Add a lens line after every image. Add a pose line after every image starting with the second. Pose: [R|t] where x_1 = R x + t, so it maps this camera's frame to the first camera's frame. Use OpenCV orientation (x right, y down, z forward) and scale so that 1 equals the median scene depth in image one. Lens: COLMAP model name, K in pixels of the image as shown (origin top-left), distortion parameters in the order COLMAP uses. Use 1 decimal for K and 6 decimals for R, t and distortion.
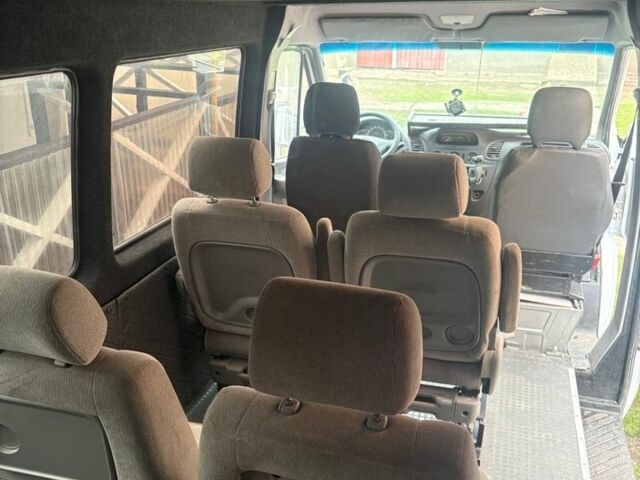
lens RADIAL K [[640.4, 0, 311.7], [0, 640.4, 242.5], [0, 0, 1]] dist [0.127695, -0.281973]
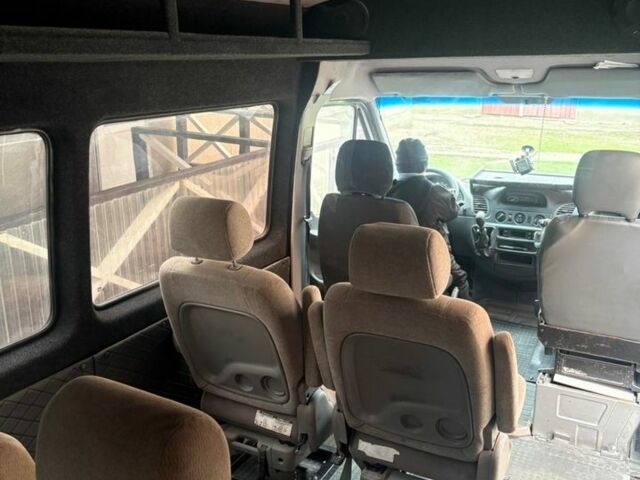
lens RADIAL K [[637.7, 0, 320.3], [0, 637.7, 245.1], [0, 0, 1]] dist [0.052671, -0.022052]
pose [[0.977944, 0.050708, -0.202617, 0.156251], [-0.062520, 0.996671, -0.052326, -0.035619], [0.199289, 0.063840, 0.977859, 0.065431]]
